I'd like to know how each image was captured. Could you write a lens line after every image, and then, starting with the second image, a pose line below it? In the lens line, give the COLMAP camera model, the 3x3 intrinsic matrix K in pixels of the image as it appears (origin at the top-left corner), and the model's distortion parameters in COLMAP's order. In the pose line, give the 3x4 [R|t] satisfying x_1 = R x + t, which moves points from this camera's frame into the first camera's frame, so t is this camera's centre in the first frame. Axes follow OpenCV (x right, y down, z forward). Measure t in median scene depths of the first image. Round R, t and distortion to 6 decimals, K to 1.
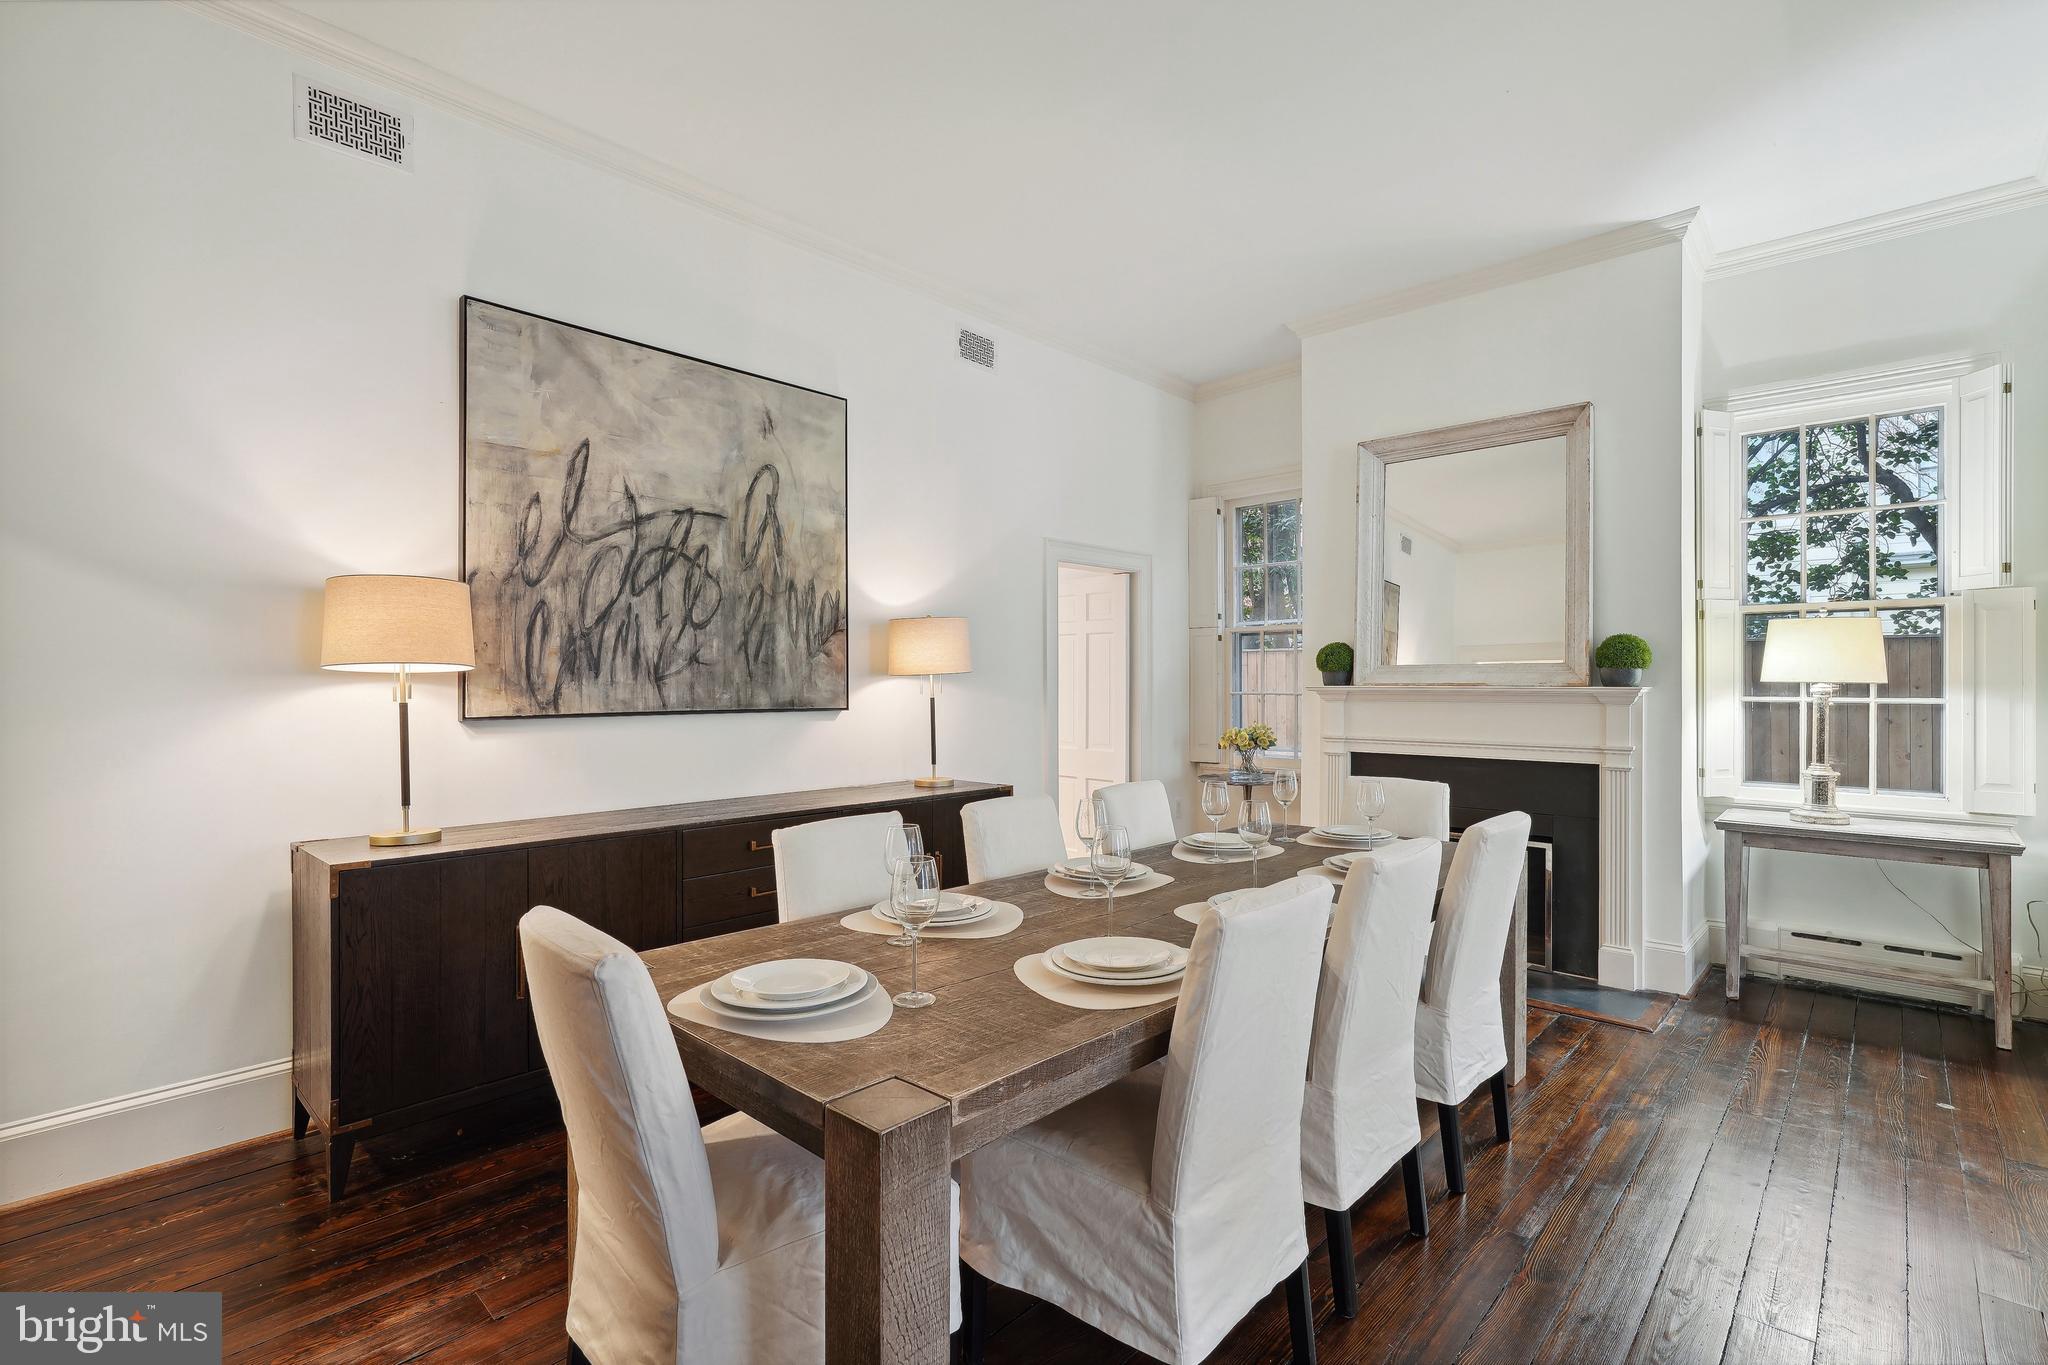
lens RADIAL K [[962.9, 0, 1027.5], [0, 962.9, 688.1], [0, 0, 1]] dist [-0.002601, 0.001779]
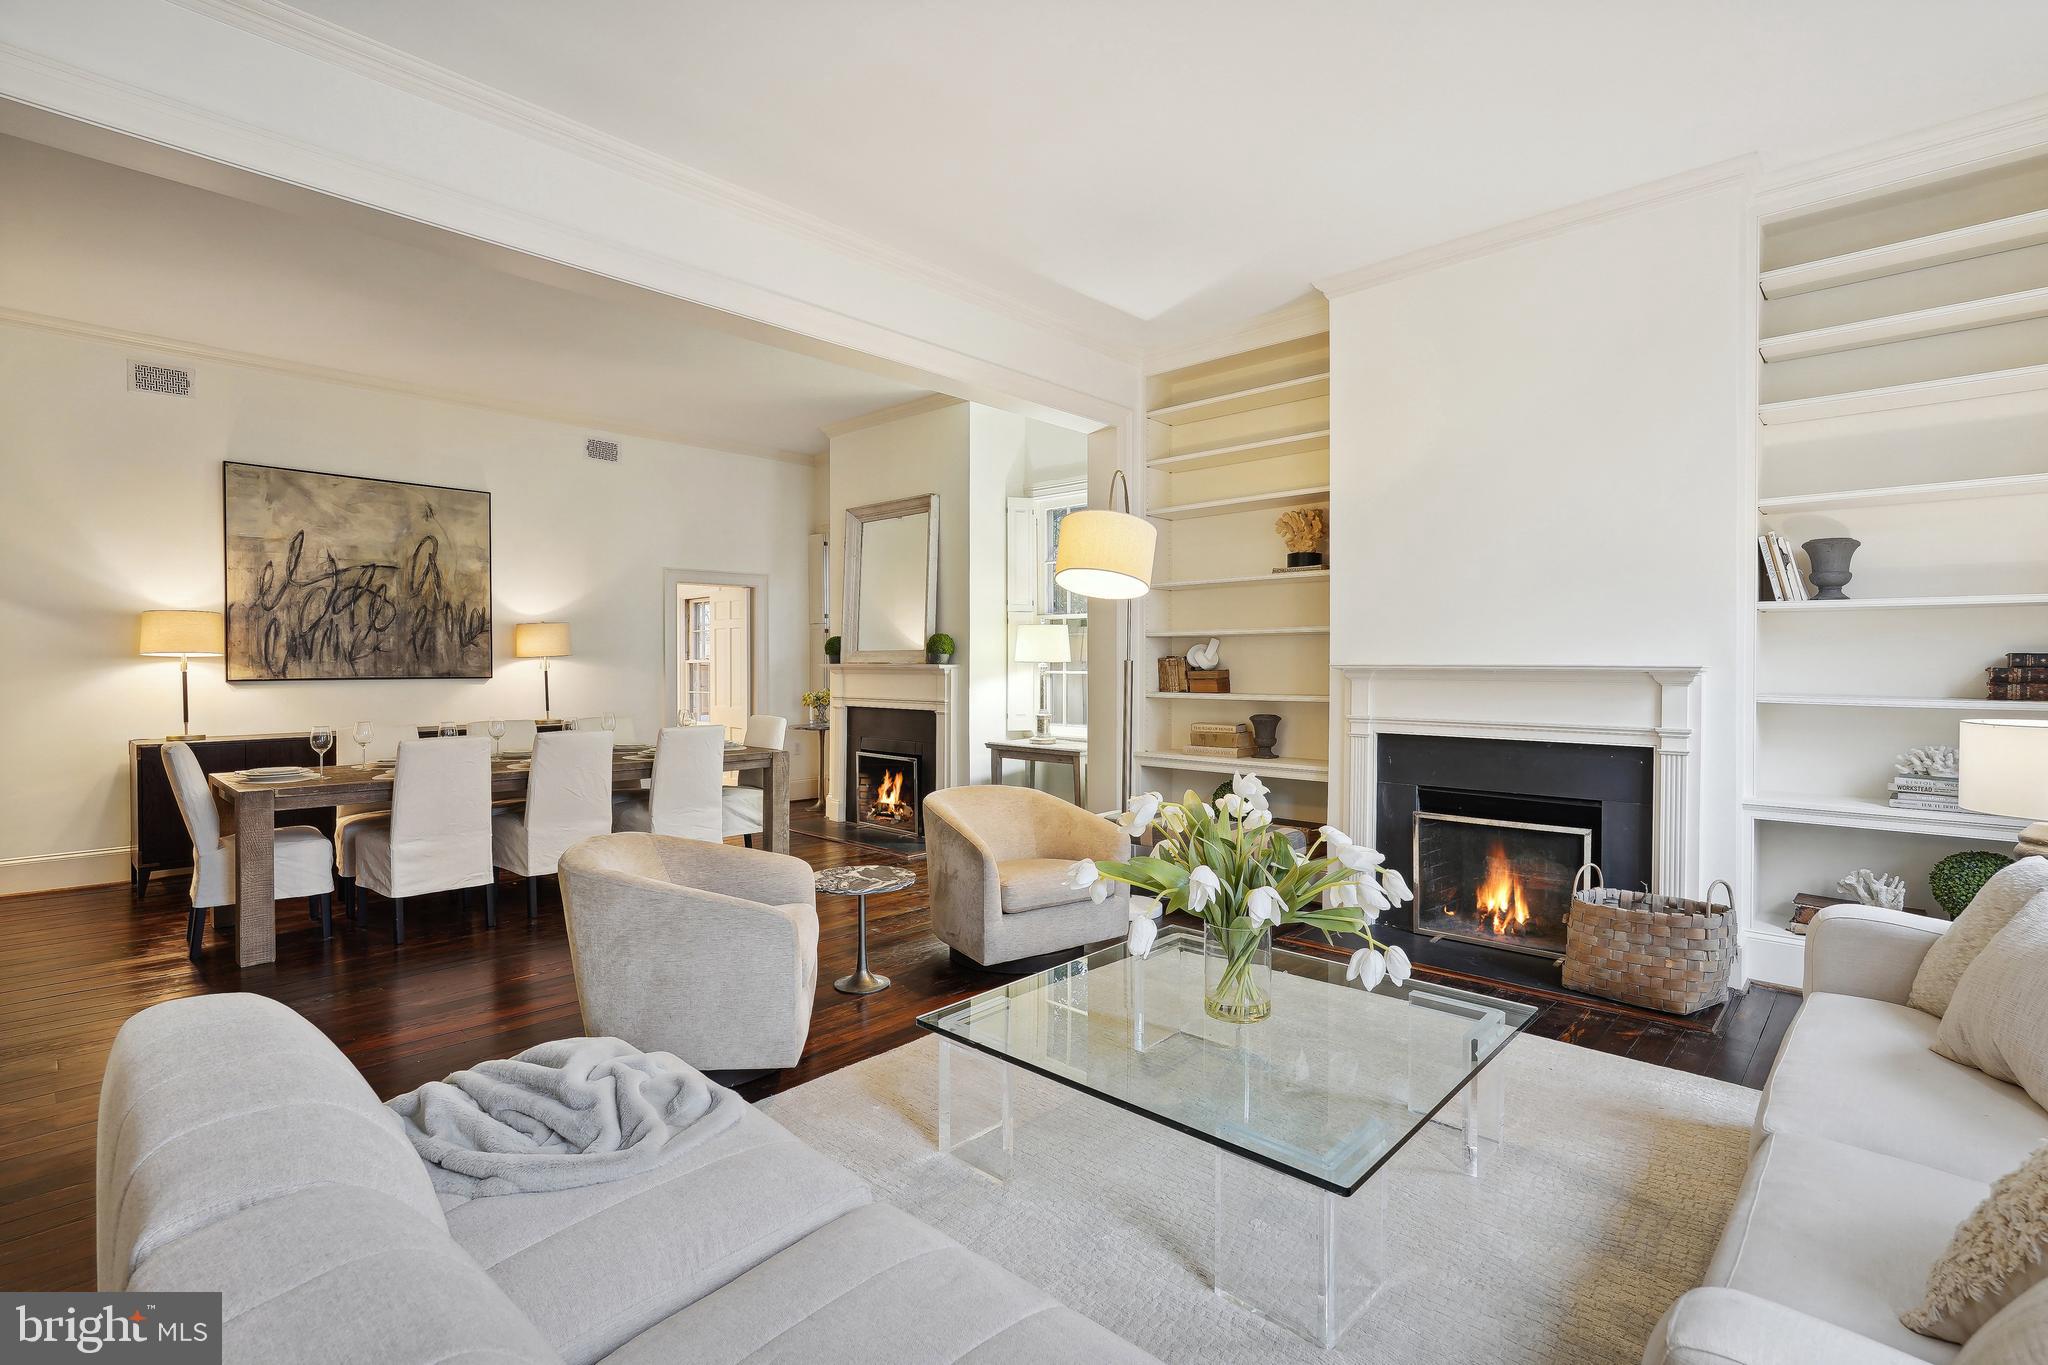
lens RADIAL K [[962.9, 0, 1025.3], [0, 962.9, 682.1], [0, 0, 1]] dist [-0.002601, 0.001779]
pose [[0.999918, 0.000677, -0.012786, 0.900131], [-0.000463, 0.999860, 0.016734, 0.001533], [0.012795, -0.016726, 0.999778, -0.787269]]
